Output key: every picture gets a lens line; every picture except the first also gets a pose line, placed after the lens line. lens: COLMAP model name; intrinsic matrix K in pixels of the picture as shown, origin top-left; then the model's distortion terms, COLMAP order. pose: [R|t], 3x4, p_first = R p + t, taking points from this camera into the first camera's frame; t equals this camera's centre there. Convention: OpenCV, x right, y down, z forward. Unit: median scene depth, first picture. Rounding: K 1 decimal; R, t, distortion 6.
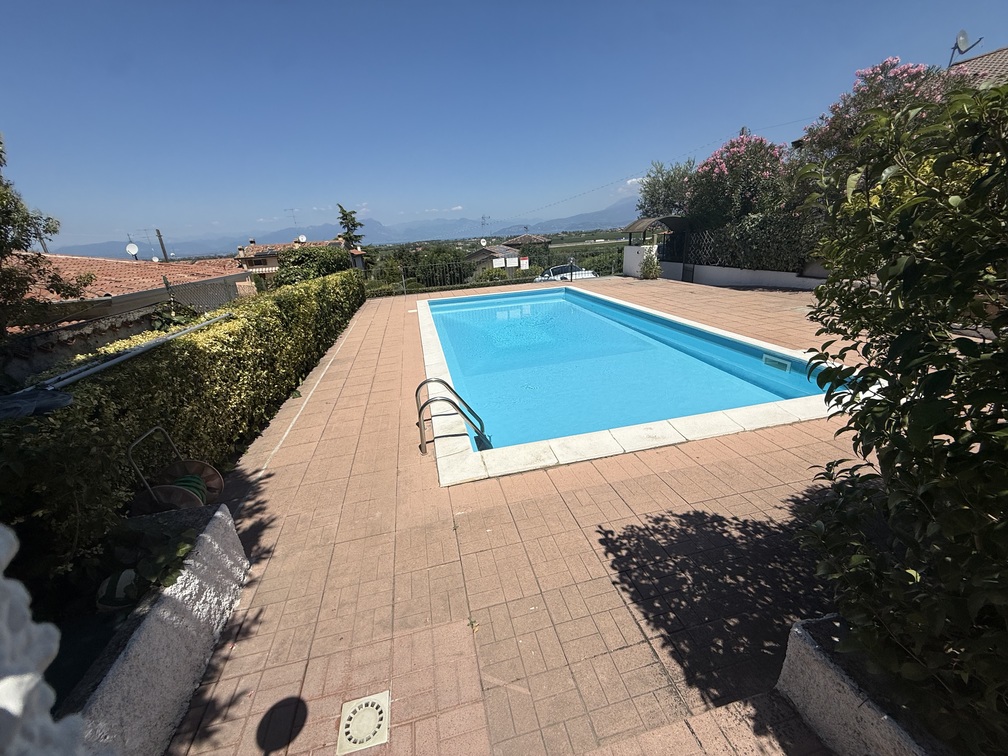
lens RADIAL K [[404.5, 0, 505.8], [0, 404.5, 381.5], [0, 0, 1]] dist [-0.001078, 0.000909]
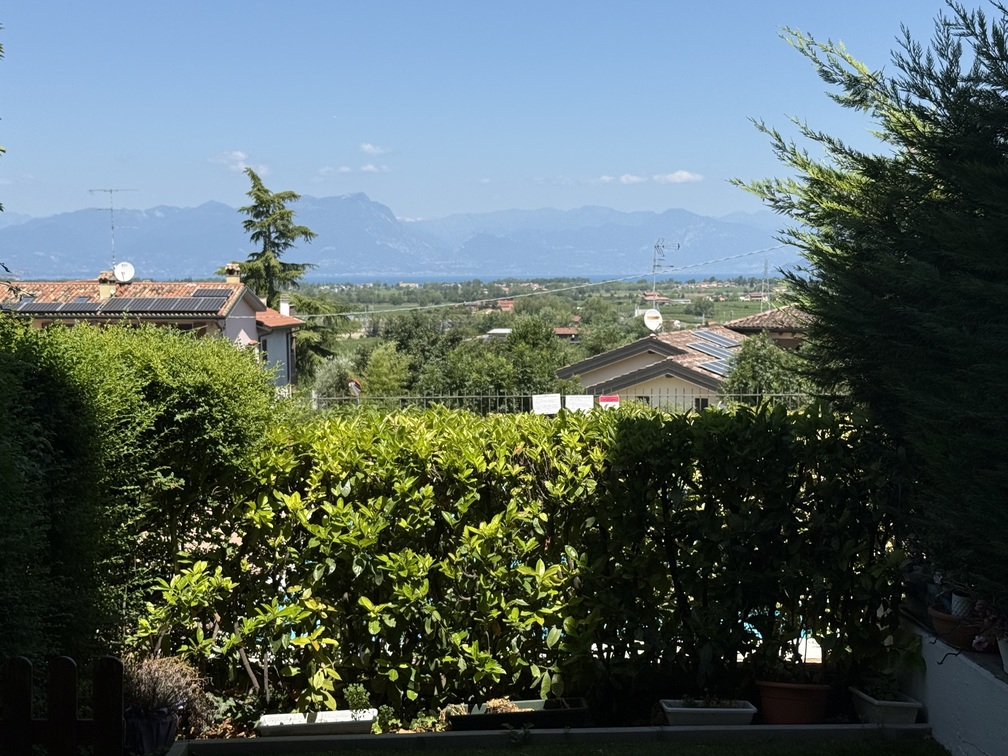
lens RADIAL K [[1529.9, 0, 509.0], [0, 1529.9, 380.4], [0, 0, 1]] dist [0.150755, 0.000000]
pose [[0.978193, 0.072140, -0.194767, 0.118233], [-0.122087, 0.958346, -0.258203, 0.046181], [0.168027, 0.276350, 0.946254, -0.241940]]
